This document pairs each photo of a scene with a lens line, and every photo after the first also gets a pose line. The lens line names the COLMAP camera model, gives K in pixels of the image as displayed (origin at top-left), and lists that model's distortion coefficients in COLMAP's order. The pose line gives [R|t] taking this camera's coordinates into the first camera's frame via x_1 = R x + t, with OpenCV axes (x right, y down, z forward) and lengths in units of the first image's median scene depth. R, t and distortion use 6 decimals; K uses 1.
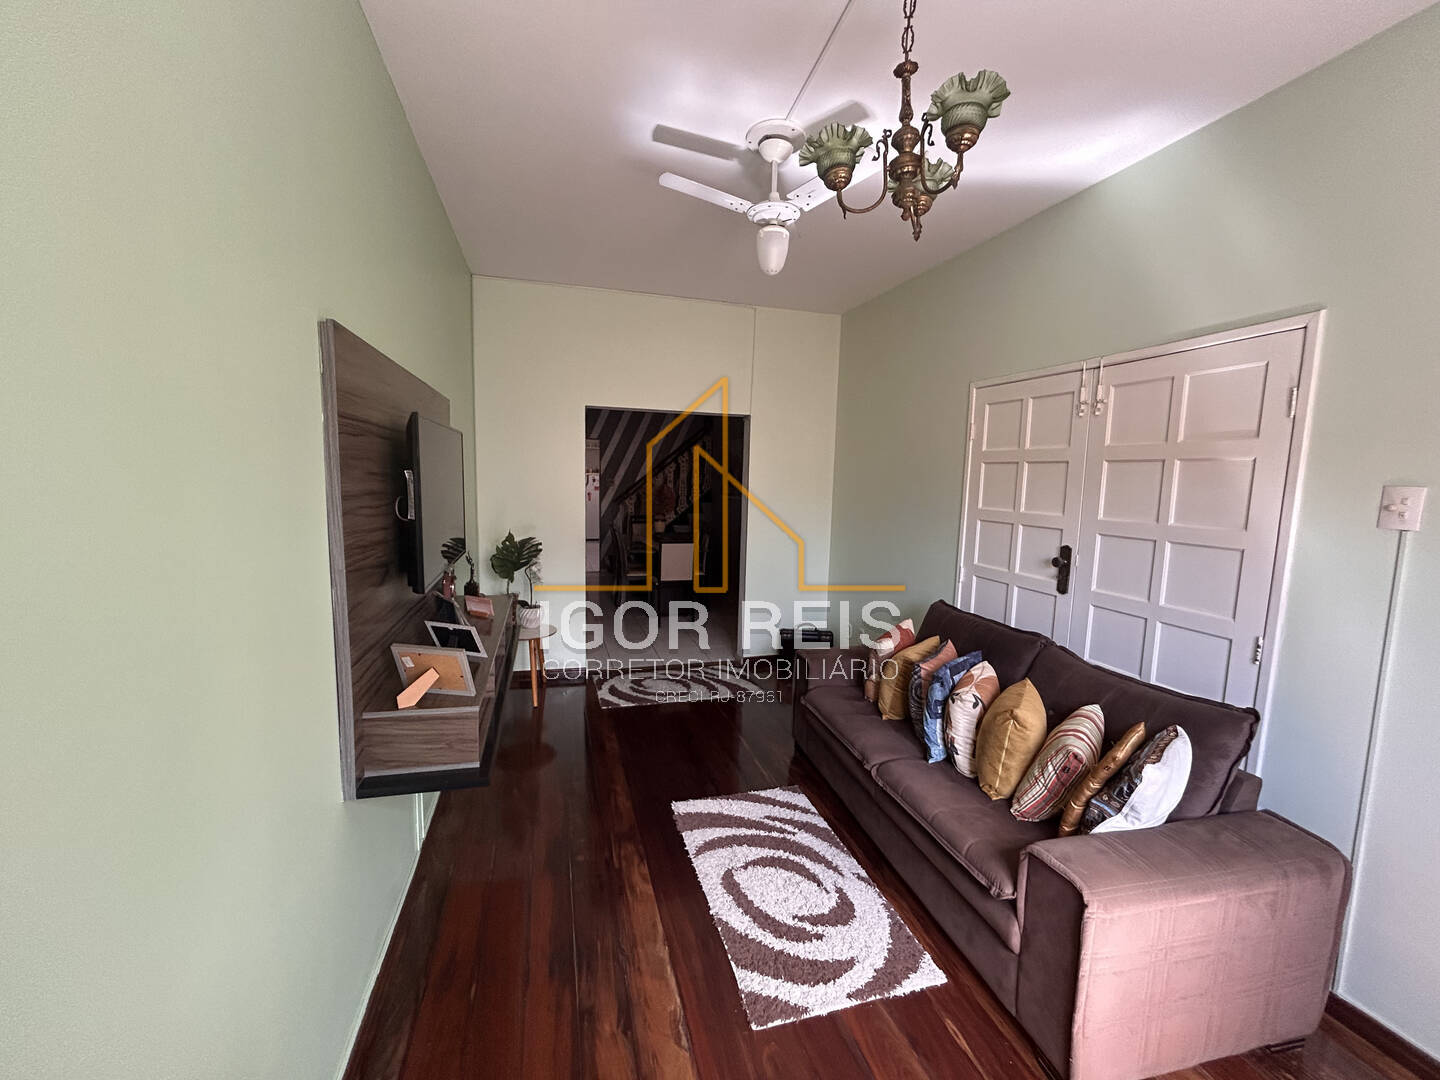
lens RADIAL K [[584.0, 0, 718.6], [0, 584.0, 541.9], [0, 0, 1]] dist [0.001026, 0.000919]
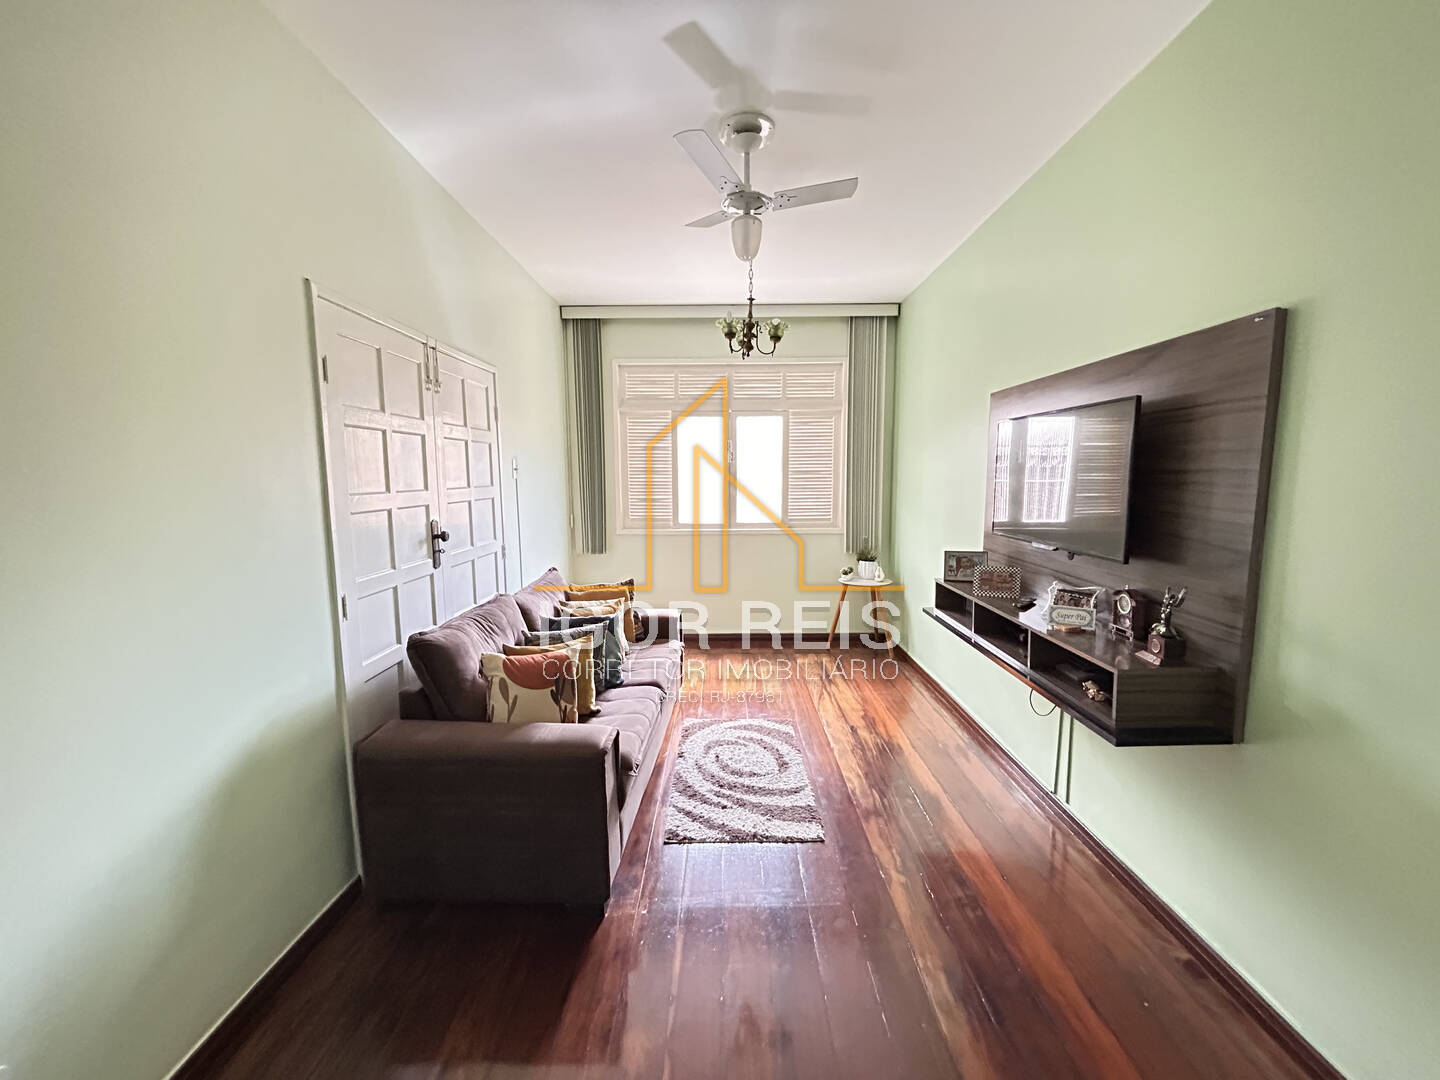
lens RADIAL K [[584.0, 0, 718.6], [0, 584.0, 541.9], [0, 0, 1]] dist [0.001026, 0.000919]
pose [[-0.956846, -0.061154, 0.284089, -0.178084], [0.007157, 0.972350, 0.233419, -0.209878], [-0.290509, 0.225379, -0.929951, 2.069774]]
